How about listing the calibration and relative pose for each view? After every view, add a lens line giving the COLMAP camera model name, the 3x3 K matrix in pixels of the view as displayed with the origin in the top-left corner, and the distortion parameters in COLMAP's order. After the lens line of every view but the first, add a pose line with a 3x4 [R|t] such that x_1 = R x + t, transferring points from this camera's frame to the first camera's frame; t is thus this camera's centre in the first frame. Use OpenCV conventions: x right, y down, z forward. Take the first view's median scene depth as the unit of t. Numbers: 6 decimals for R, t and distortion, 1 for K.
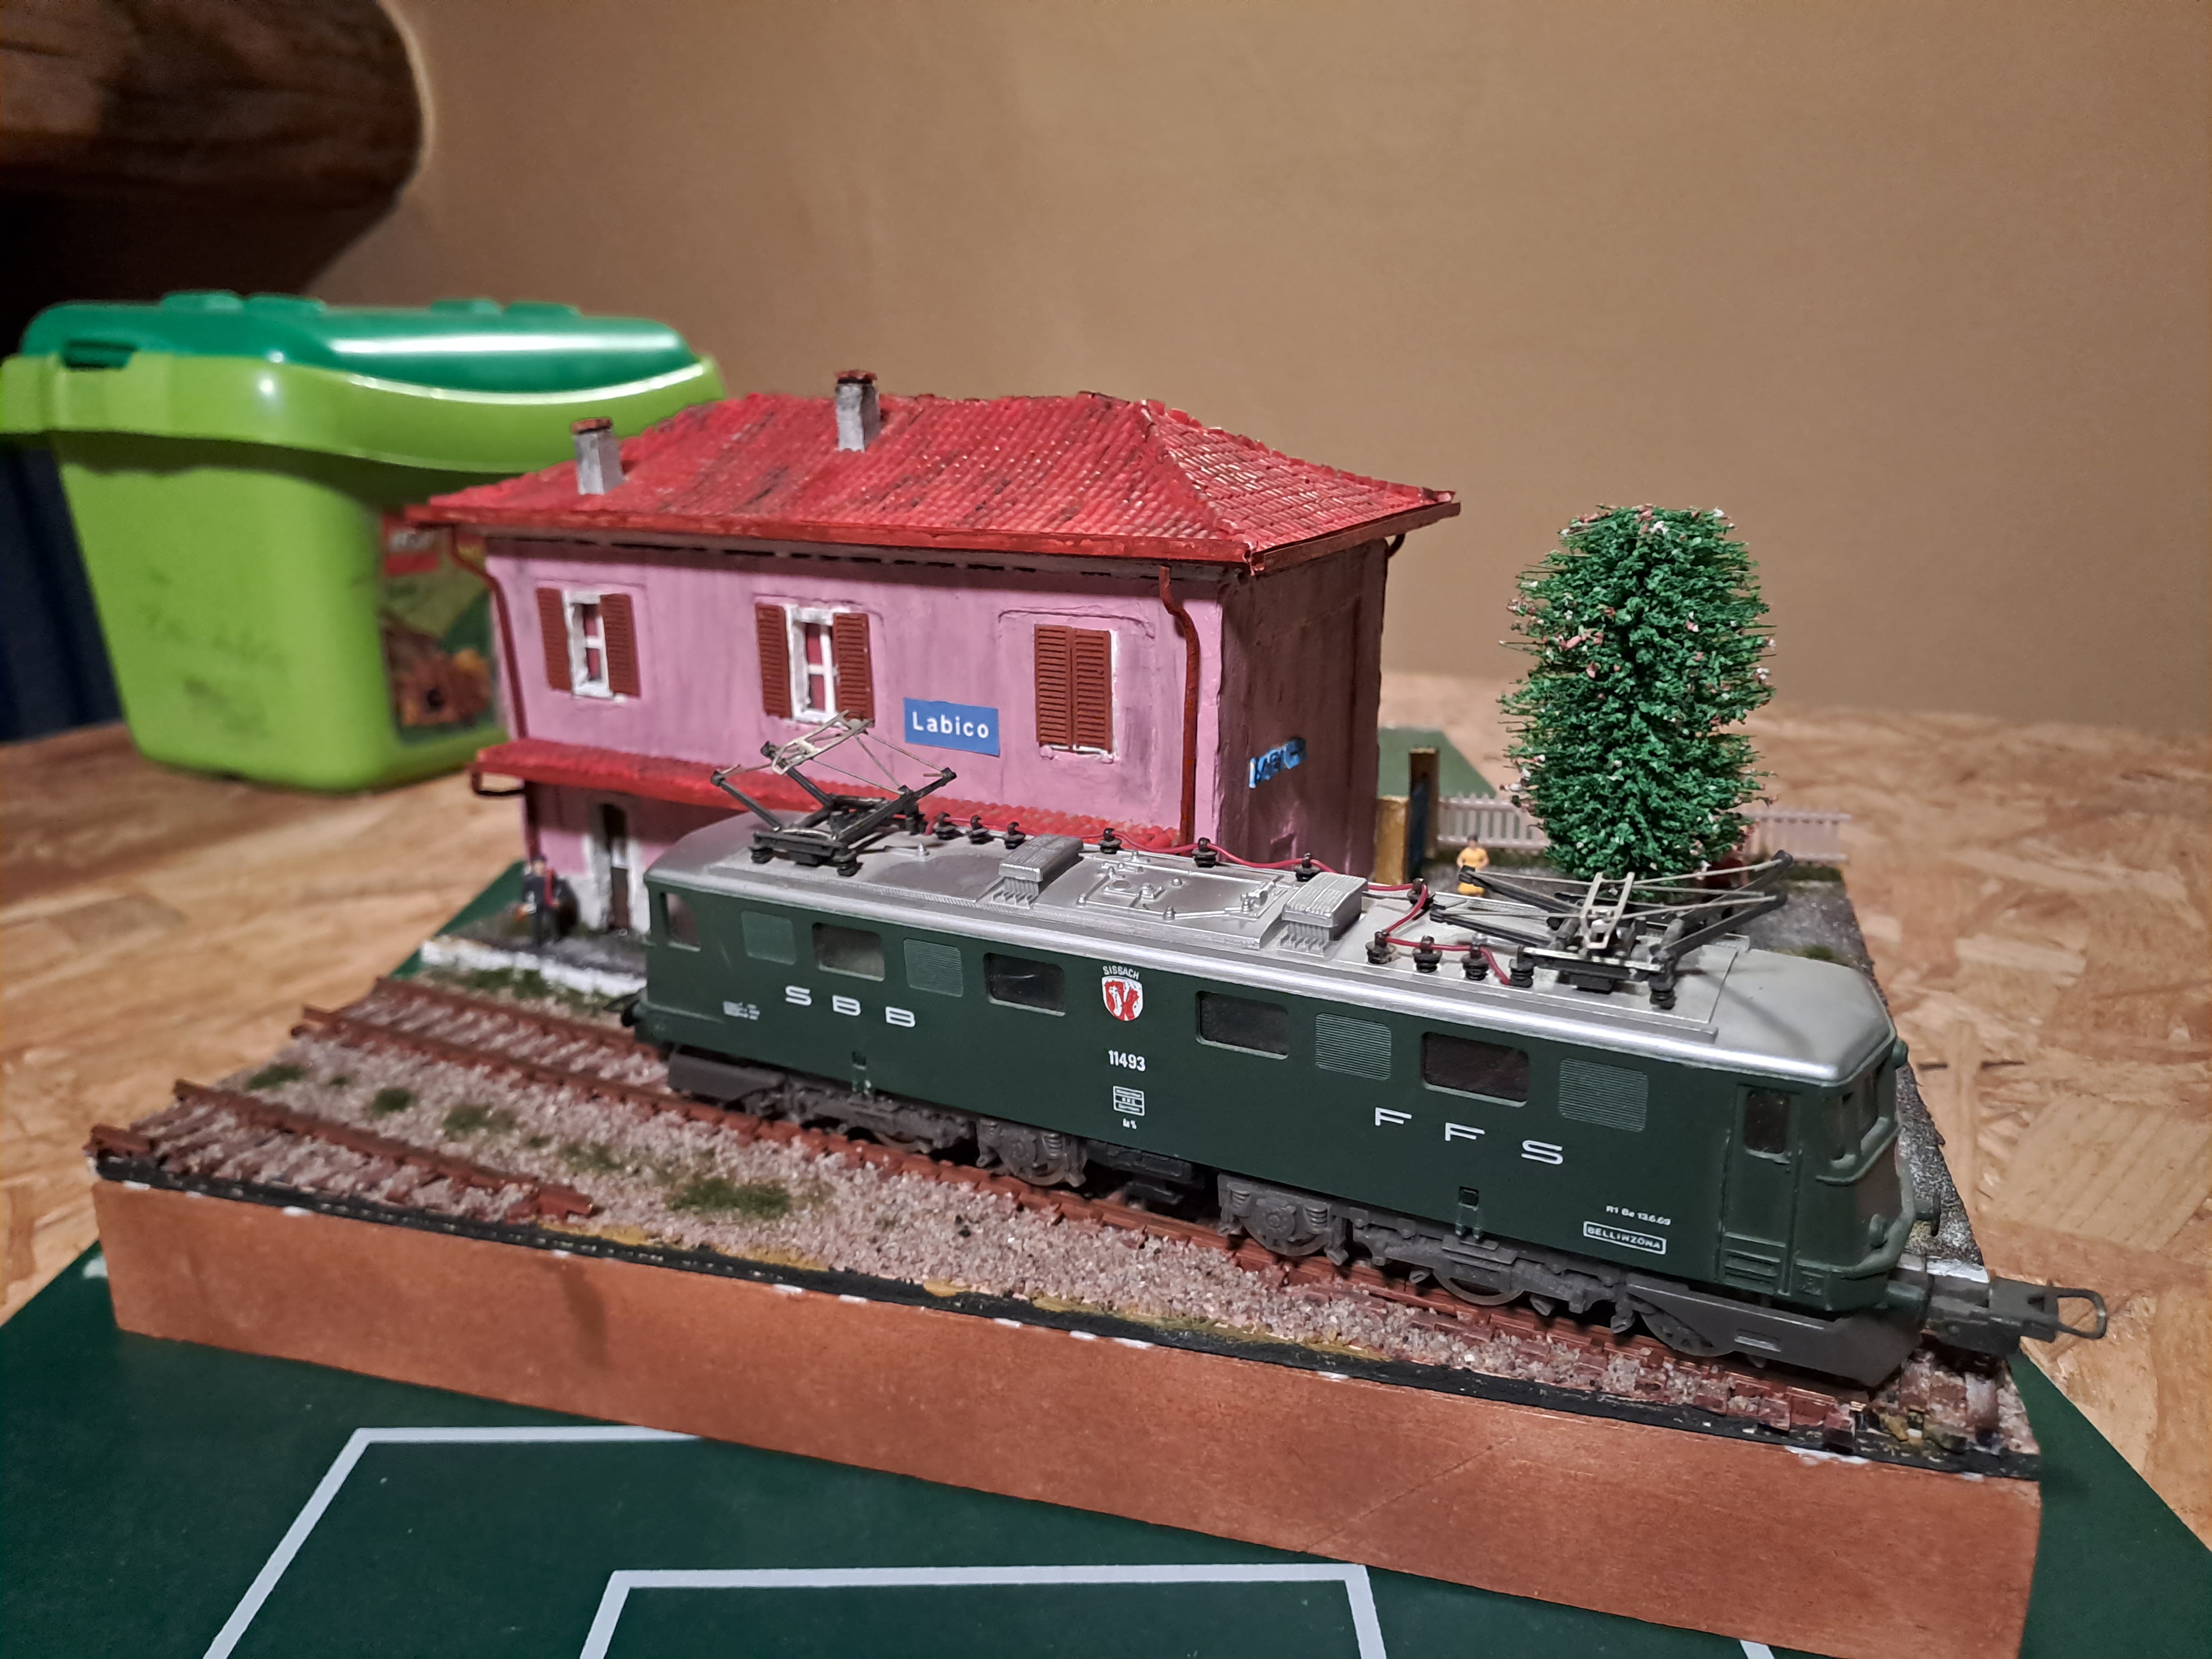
lens RADIAL K [[1612.1, 0, 1075.0], [0, 1612.1, 839.4], [0, 0, 1]] dist [-0.001265, -0.000537]
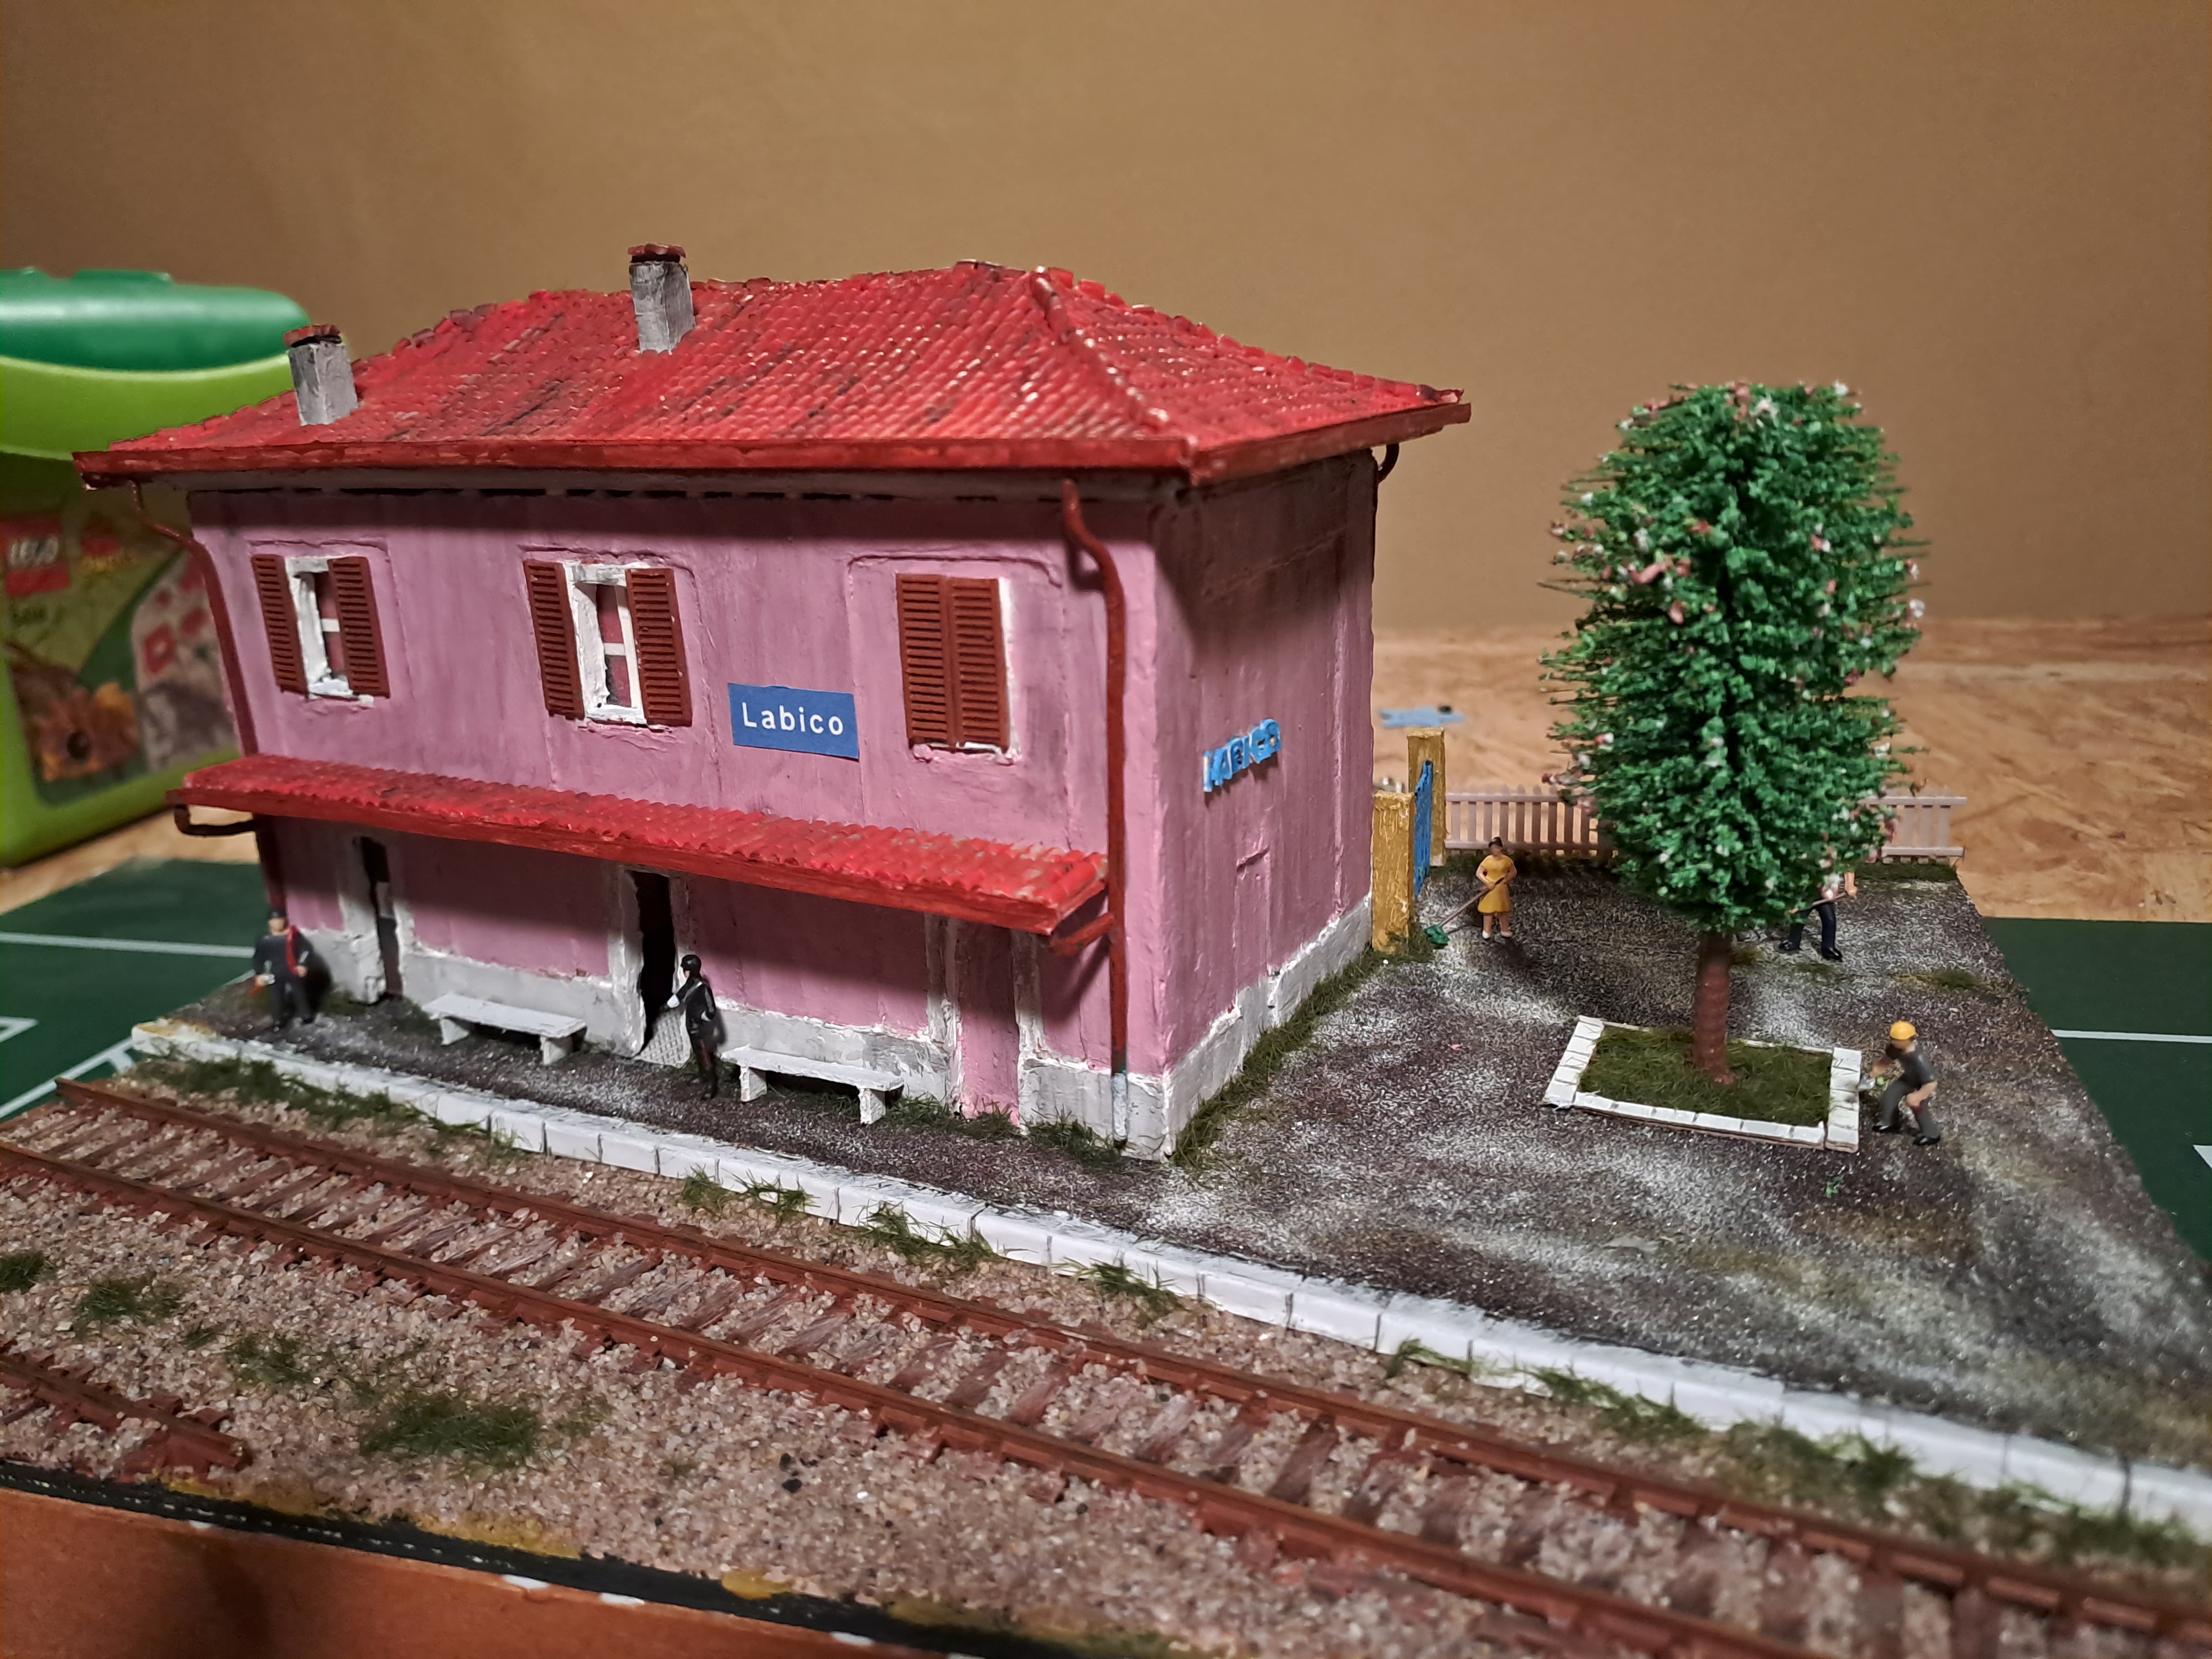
lens RADIAL K [[1620.7, 0, 1106.0], [0, 1620.7, 829.5], [0, 0, 1]] dist [0.066106, -0.226872]
pose [[0.998736, -0.034348, 0.036685, 0.037879], [0.034435, 0.999405, -0.001735, -0.015820], [-0.036603, 0.002996, 0.999325, 0.278012]]
